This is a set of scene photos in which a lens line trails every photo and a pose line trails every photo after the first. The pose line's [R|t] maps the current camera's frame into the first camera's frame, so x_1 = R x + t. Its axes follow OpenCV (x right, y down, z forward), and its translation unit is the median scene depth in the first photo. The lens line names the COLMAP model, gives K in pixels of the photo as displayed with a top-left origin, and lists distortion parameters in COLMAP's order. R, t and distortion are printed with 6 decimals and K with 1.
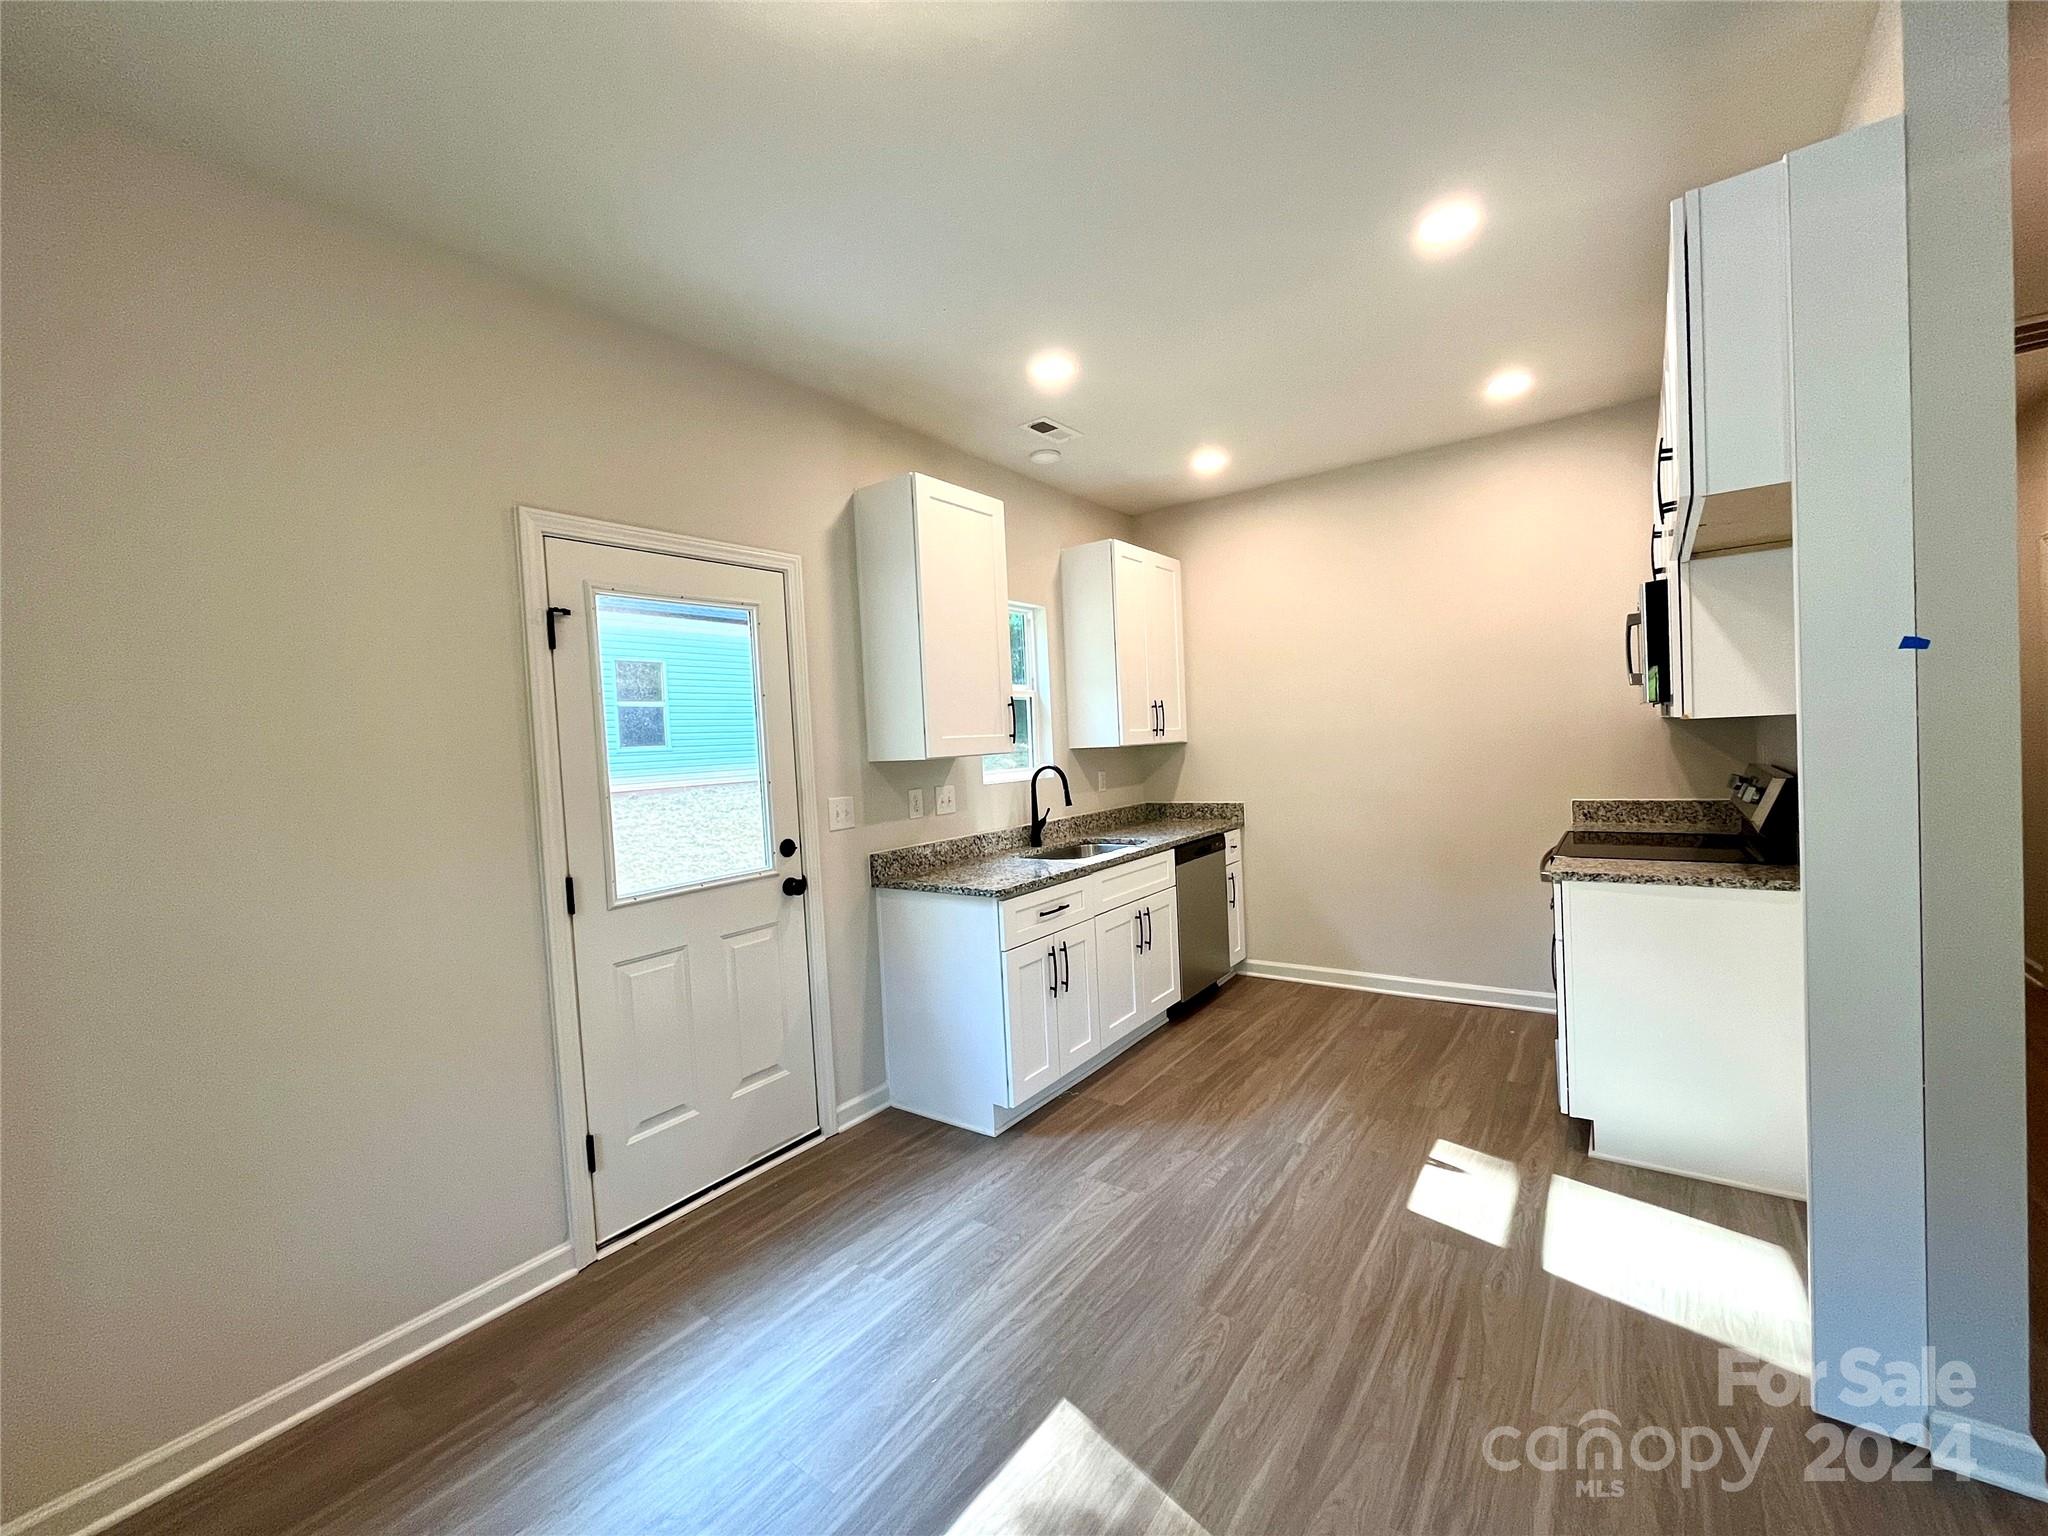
lens RADIAL K [[826.1, 0, 1033.5], [0, 826.1, 769.3], [0, 0, 1]] dist [-0.000396, -0.000568]
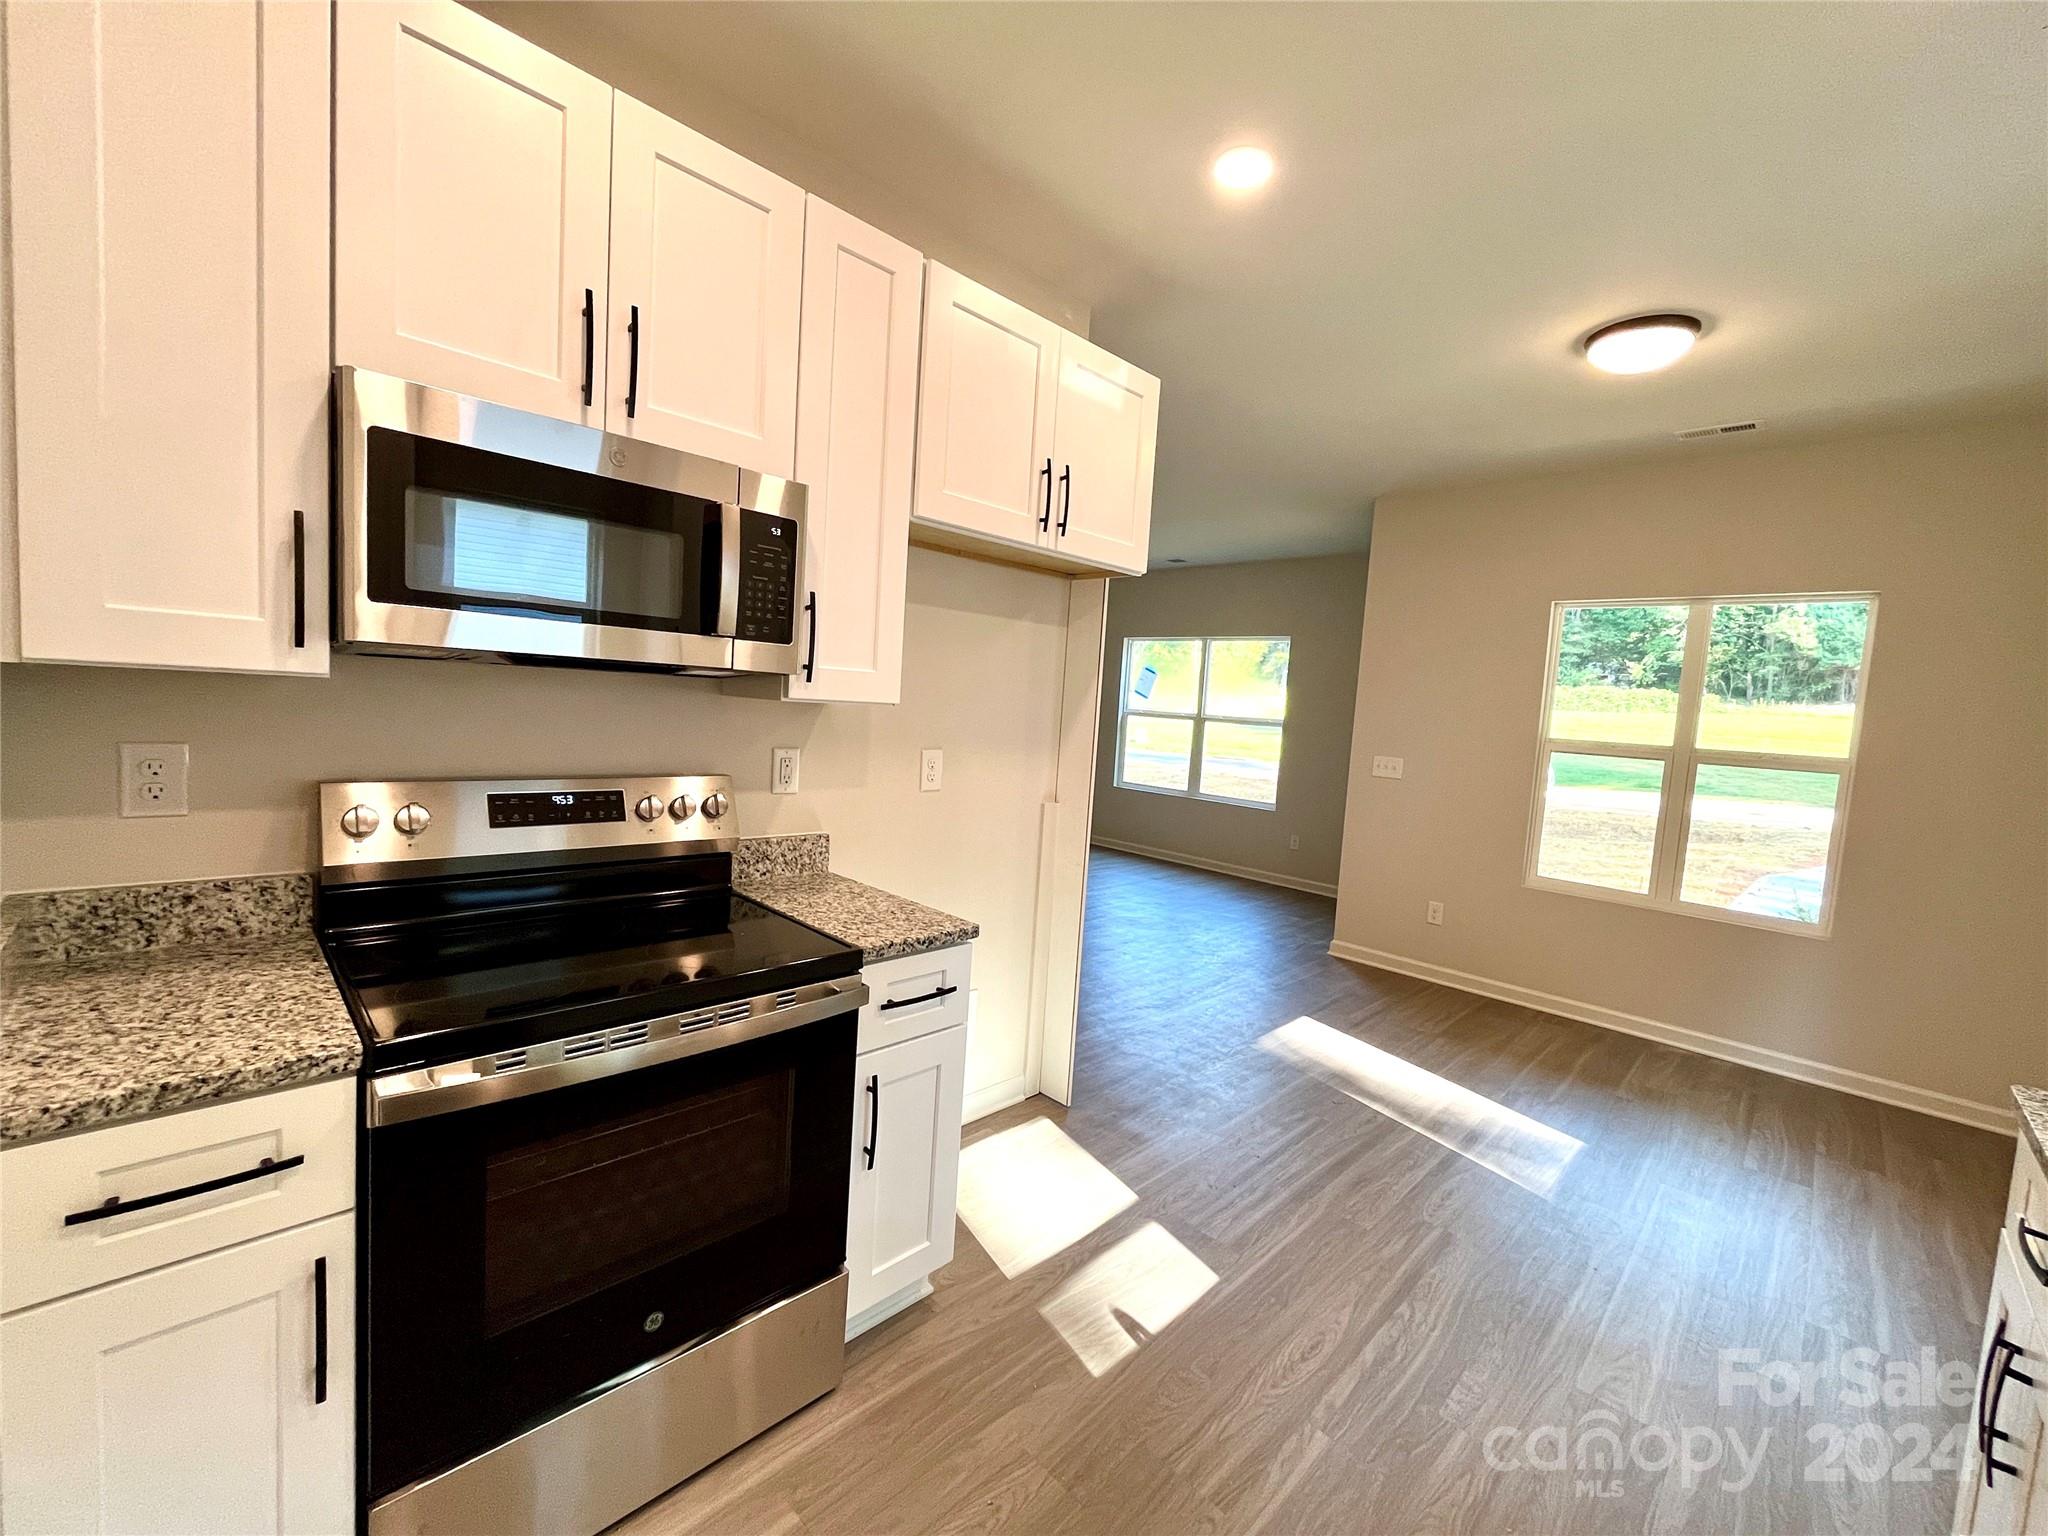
lens RADIAL K [[826.1, 0, 1027.0], [0, 826.1, 760.1], [0, 0, 1]] dist [-0.000396, -0.000568]
pose [[-0.987516, -0.023519, 0.155755, 0.347554], [-0.007352, 0.994595, 0.103569, -0.063168], [-0.157349, 0.101131, -0.982351, 1.203745]]
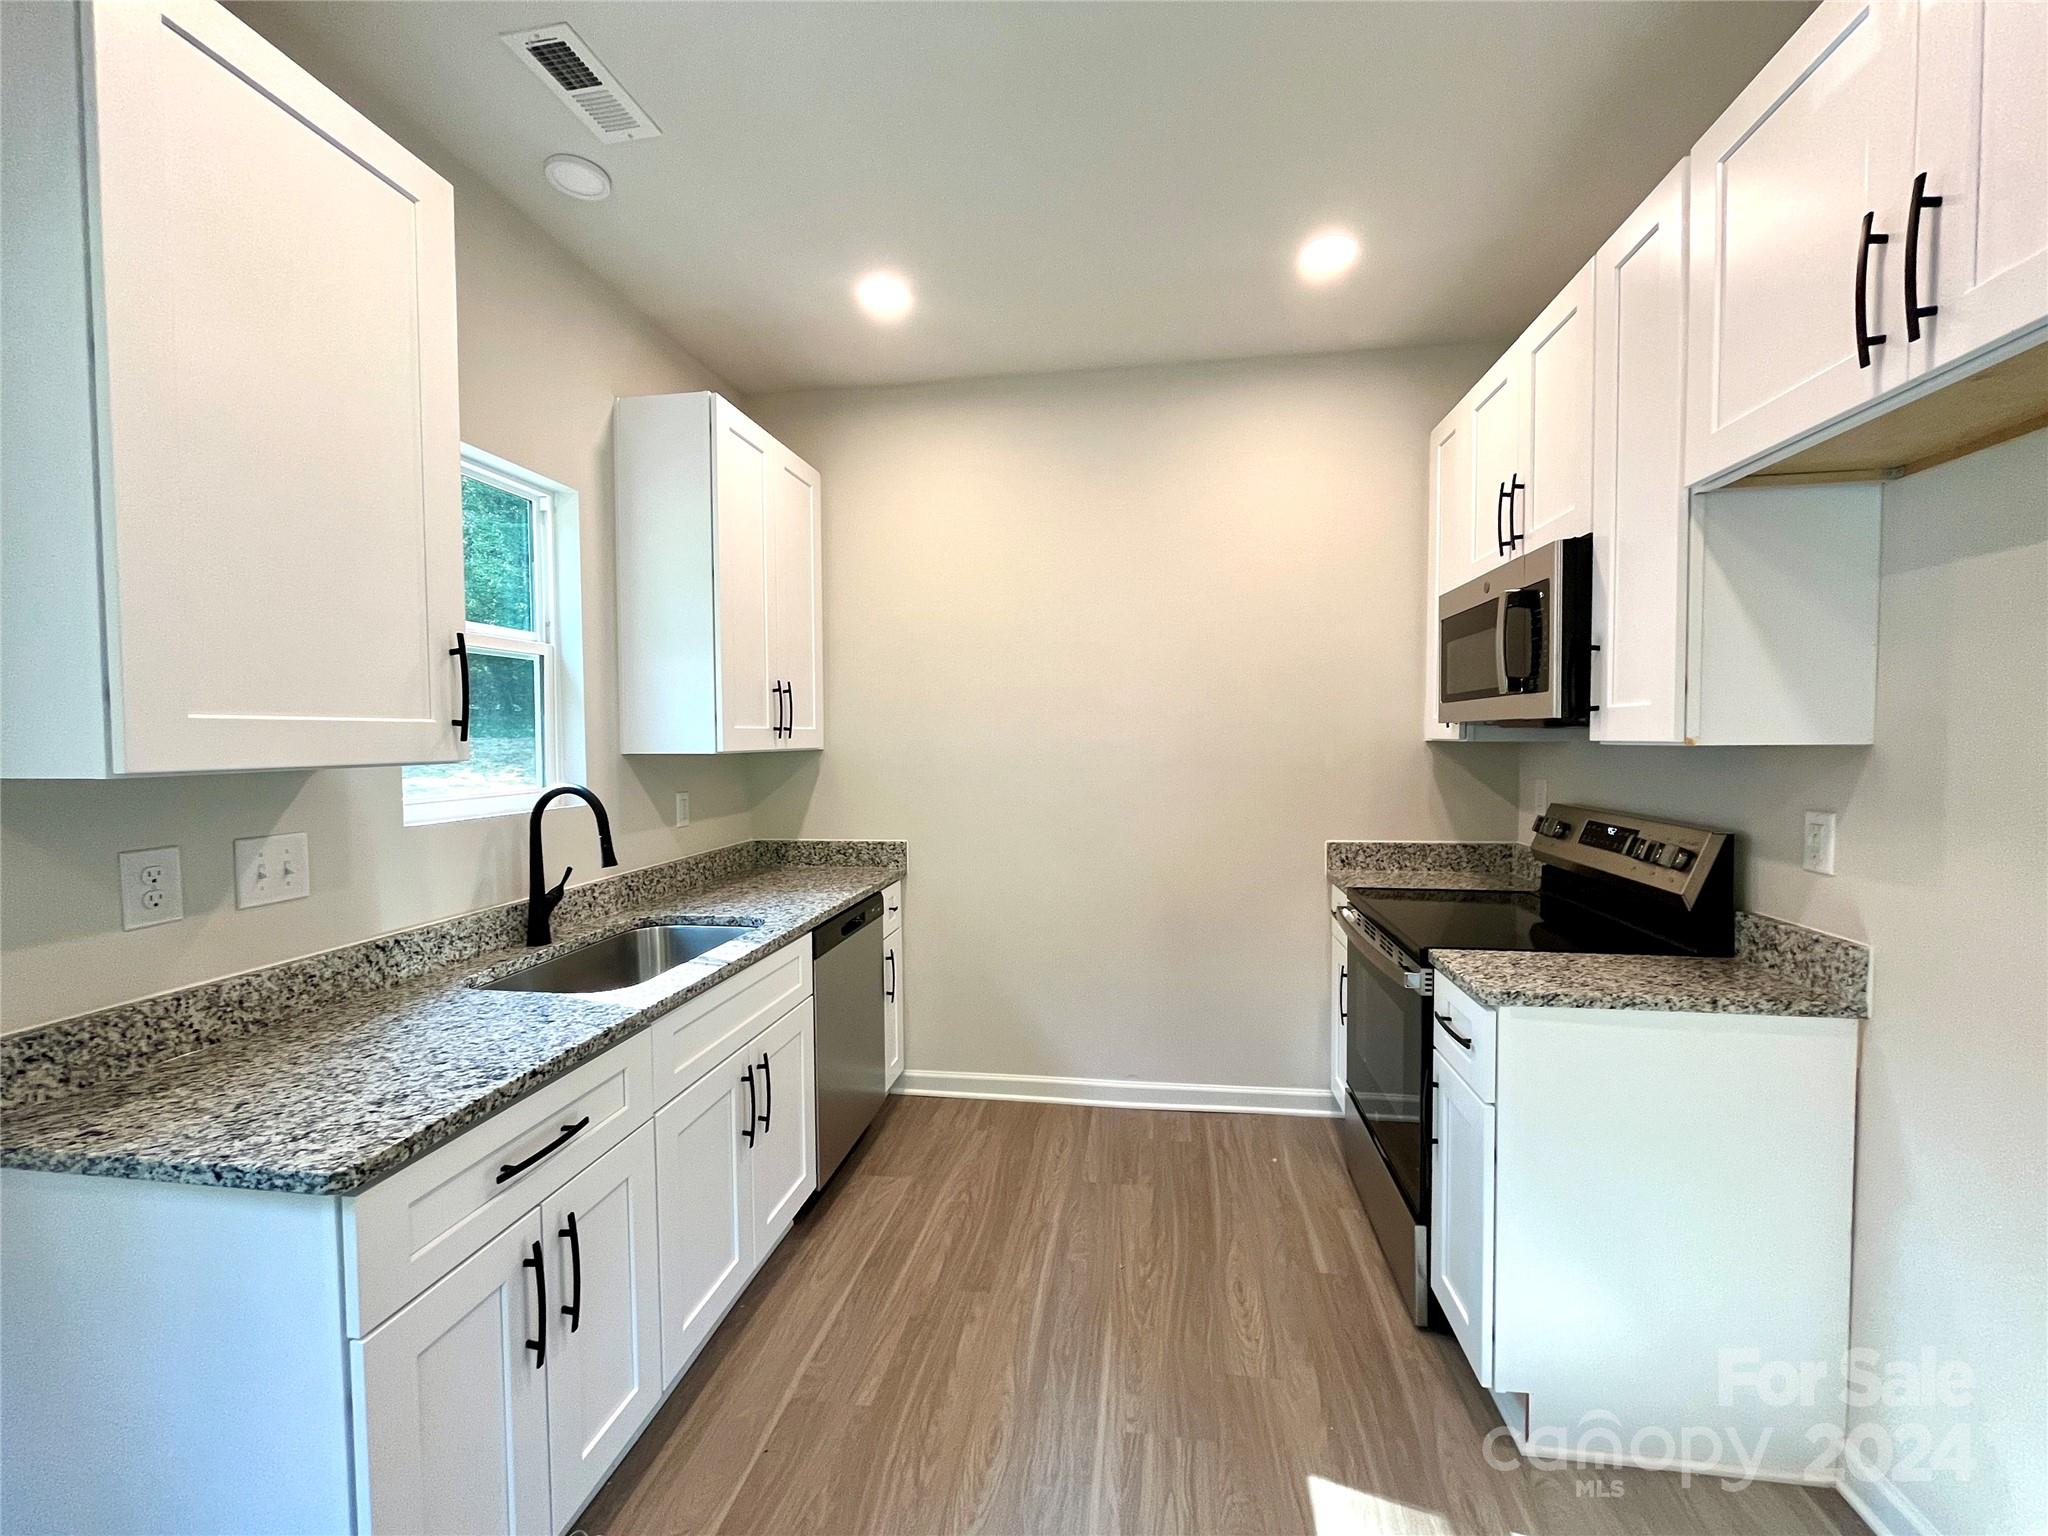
lens RADIAL K [[826.1, 0, 1031.1], [0, 826.1, 764.9], [0, 0, 1]] dist [-0.000396, -0.000568]
pose [[0.888019, 0.027016, 0.459012, 0.040235], [-0.021171, 0.999616, -0.017877, -0.016256], [-0.459319, 0.006157, 0.888250, 0.446915]]
